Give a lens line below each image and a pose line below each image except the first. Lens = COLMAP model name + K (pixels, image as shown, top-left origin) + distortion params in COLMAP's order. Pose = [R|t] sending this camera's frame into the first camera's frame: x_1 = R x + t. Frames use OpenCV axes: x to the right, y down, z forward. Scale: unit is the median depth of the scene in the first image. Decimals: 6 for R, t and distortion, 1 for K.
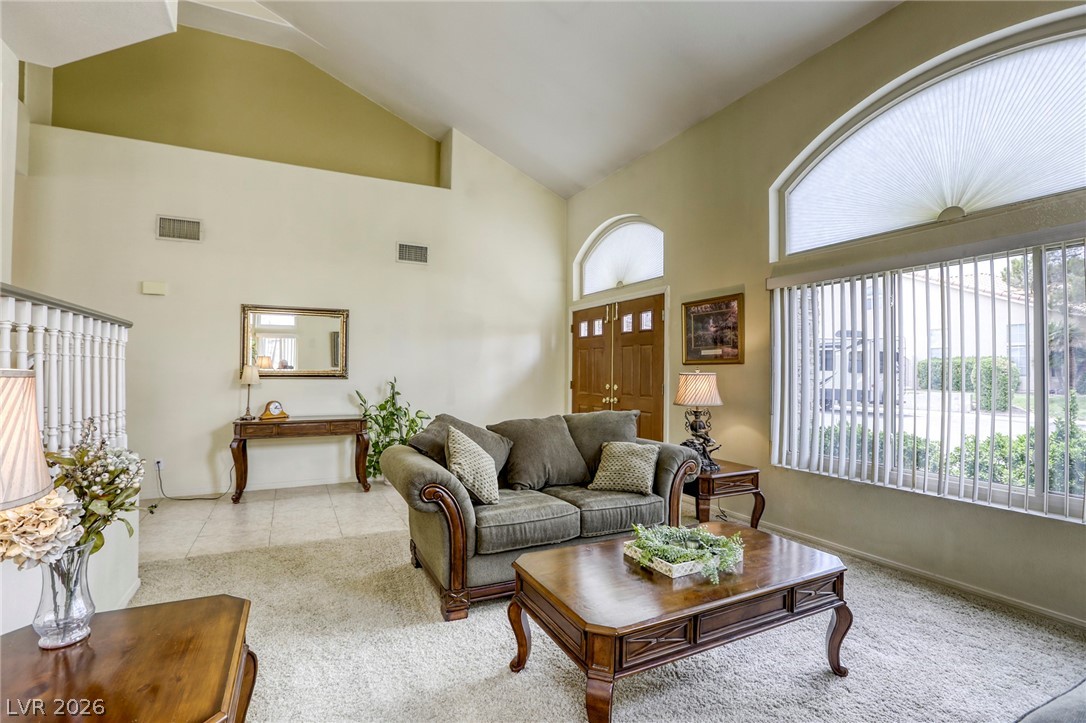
lens RADIAL K [[495.2, 0, 540.7], [0, 495.2, 364.2], [0, 0, 1]] dist [-0.038308, 0.008408]
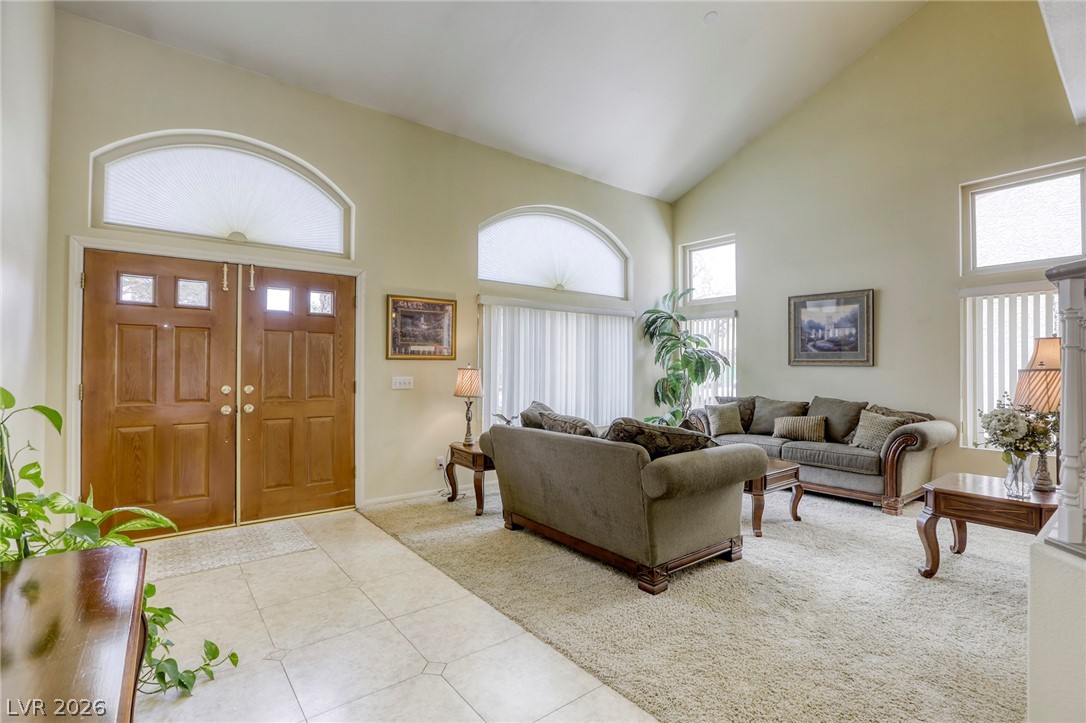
lens RADIAL K [[495.2, 0, 542.4], [0, 495.2, 366.6], [0, 0, 1]] dist [-0.038308, 0.008408]
pose [[-0.177054, 0.002459, 0.984198, -0.648146], [-0.014222, 0.999886, -0.005056, 0.014674], [-0.984098, -0.014893, -0.176999, 0.809942]]
